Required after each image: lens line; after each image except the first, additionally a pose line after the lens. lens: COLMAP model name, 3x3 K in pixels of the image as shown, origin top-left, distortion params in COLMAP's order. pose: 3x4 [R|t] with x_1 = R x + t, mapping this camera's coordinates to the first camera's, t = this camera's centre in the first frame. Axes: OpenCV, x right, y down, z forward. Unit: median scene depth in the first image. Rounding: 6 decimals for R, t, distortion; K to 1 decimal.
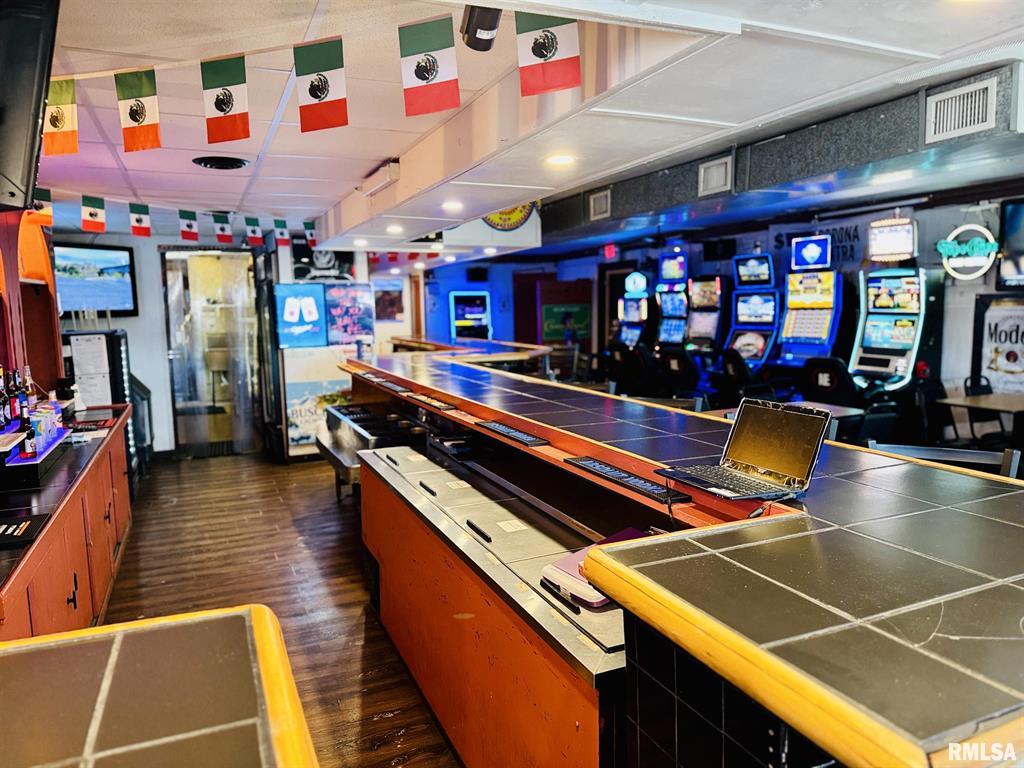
lens RADIAL K [[710.0, 0, 509.8], [0, 710.0, 390.5], [0, 0, 1]] dist [0.080496, -0.109372]
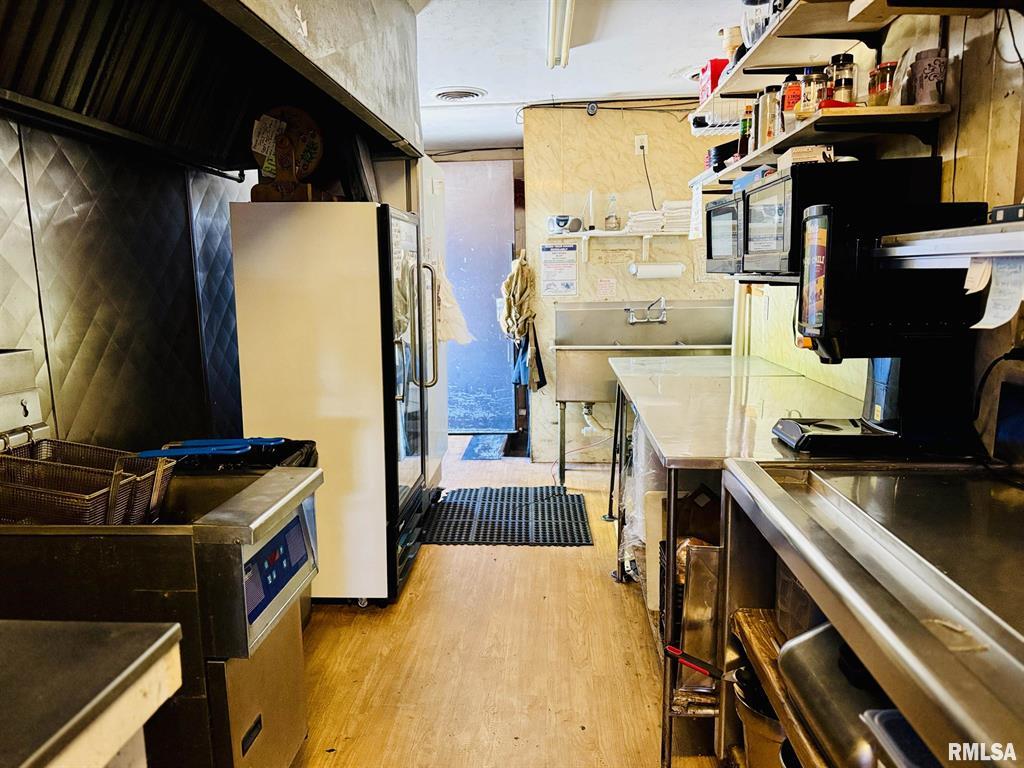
lens RADIAL K [[715.5, 0, 512.0], [0, 715.5, 384.0], [0, 0, 1]] dist [0.082745, -0.111935]
pose [[0.890707, 0.071145, -0.448975, -0.383316], [-0.052196, 0.997151, 0.054461, -0.081338], [0.451571, -0.025074, 0.891883, 0.930351]]
